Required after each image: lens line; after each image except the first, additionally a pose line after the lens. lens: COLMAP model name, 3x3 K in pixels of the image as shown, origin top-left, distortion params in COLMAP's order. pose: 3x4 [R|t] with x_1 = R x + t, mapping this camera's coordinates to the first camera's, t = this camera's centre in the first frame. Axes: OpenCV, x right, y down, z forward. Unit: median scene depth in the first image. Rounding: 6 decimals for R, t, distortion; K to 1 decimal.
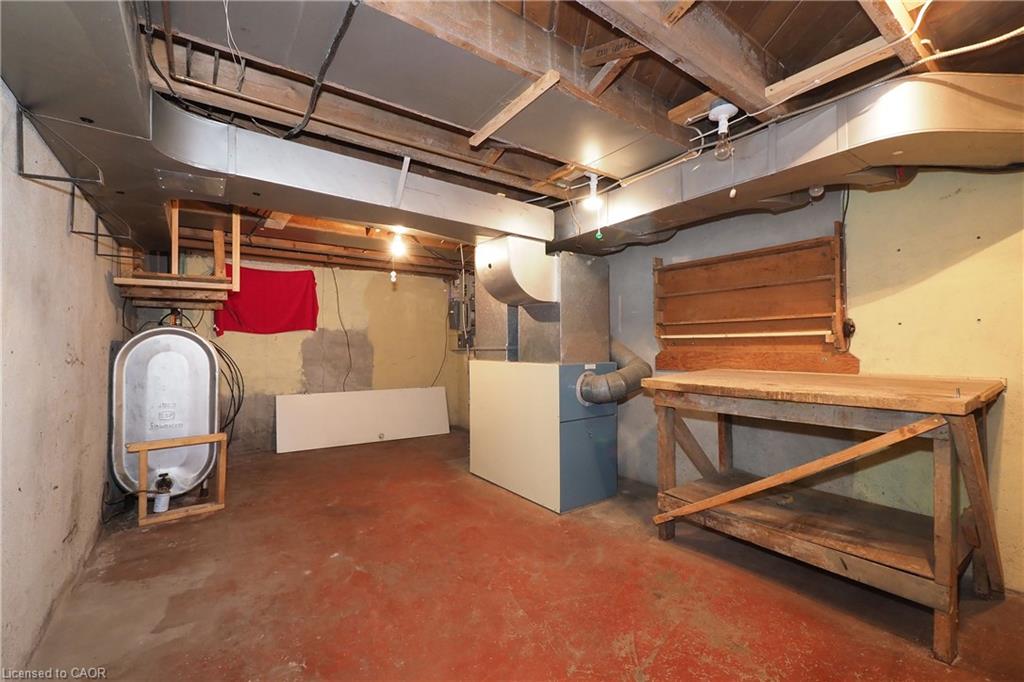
lens RADIAL K [[452.2, 0, 512.0], [0, 452.2, 337.6], [0, 0, 1]] dist [-0.008253, 0.002056]
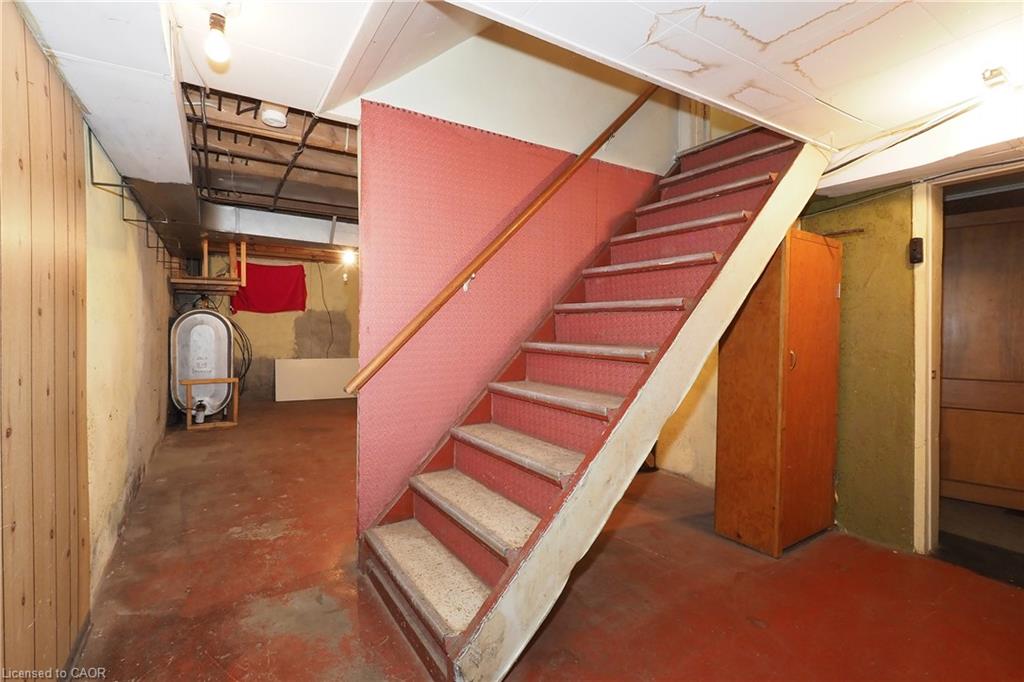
lens RADIAL K [[480.7, 0, 514.0], [0, 480.7, 341.3], [0, 0, 1]] dist [-0.021789, -0.000691]
pose [[0.998464, 0.023366, -0.050237, 0.384709], [-0.020848, 0.998527, 0.050085, -0.015707], [0.051333, -0.048961, 0.997481, -0.569586]]
